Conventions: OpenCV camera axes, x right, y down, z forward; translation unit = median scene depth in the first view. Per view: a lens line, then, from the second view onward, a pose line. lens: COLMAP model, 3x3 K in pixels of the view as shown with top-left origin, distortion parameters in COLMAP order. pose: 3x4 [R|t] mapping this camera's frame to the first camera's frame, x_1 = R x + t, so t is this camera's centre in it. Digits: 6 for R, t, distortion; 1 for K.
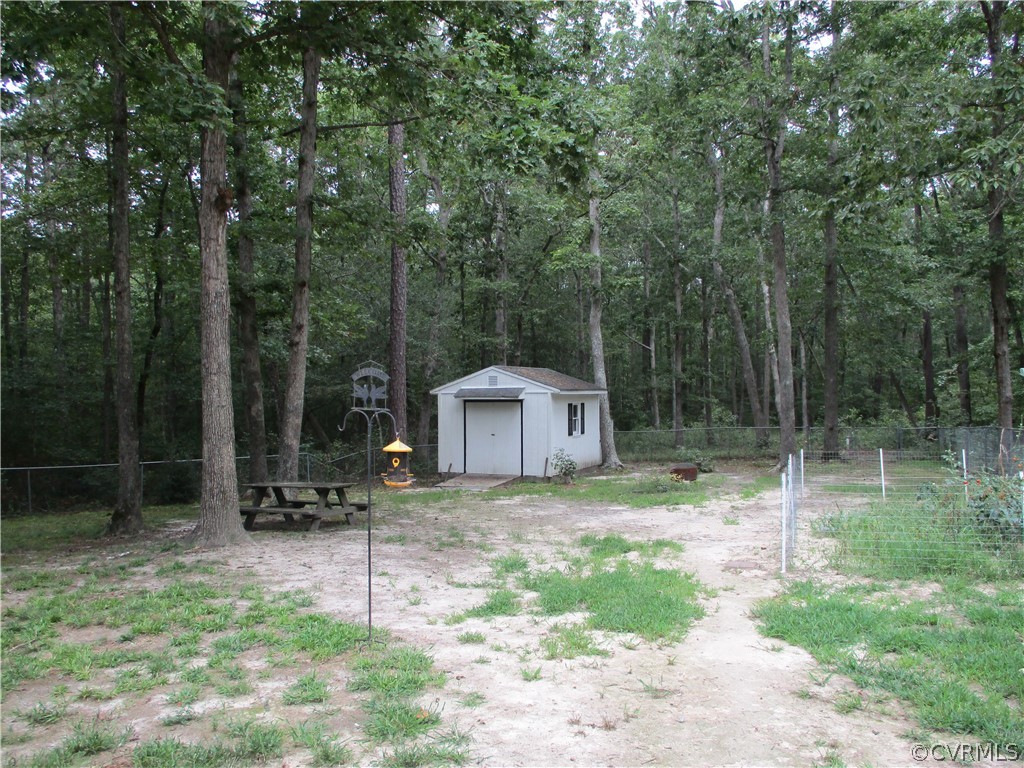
lens RADIAL K [[853.9, 0, 512.0], [0, 853.9, 384.0], [0, 0, 1]] dist [-0.005252, -0.008993]
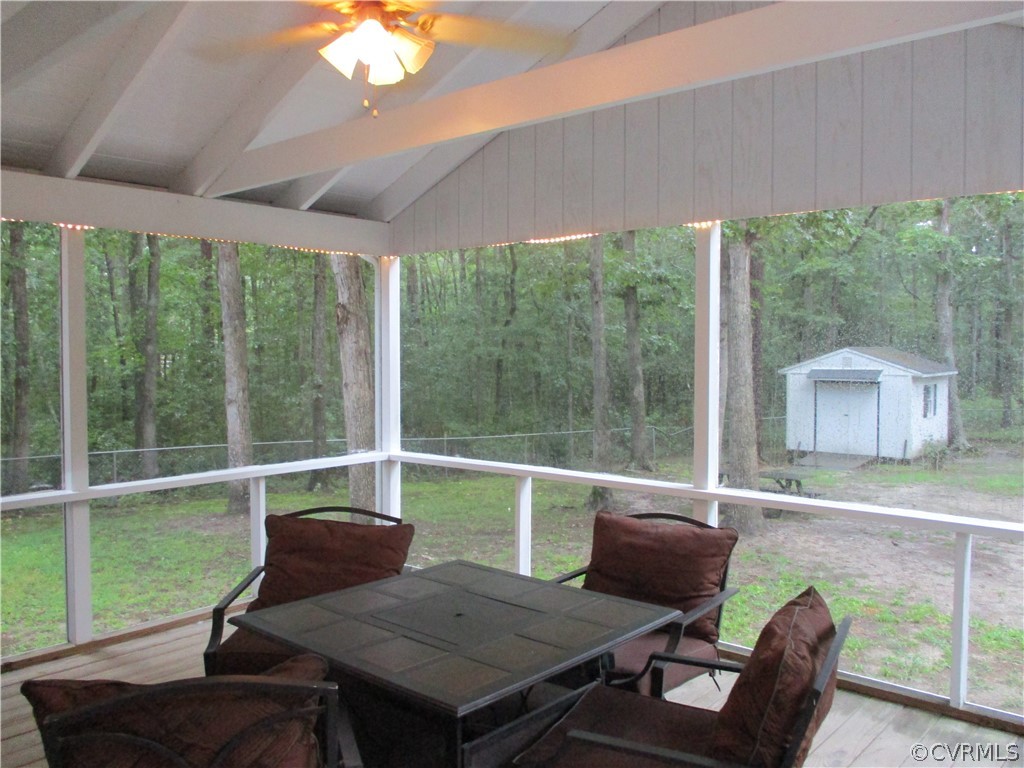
lens RADIAL K [[853.9, 0, 512.0], [0, 853.9, 384.0], [0, 0, 1]] dist [-0.005252, -0.008993]
pose [[0.967068, 0.015671, -0.254037, -0.150582], [-0.001953, 0.998530, 0.054162, -0.032133], [0.254512, -0.051882, 0.965677, -0.084174]]
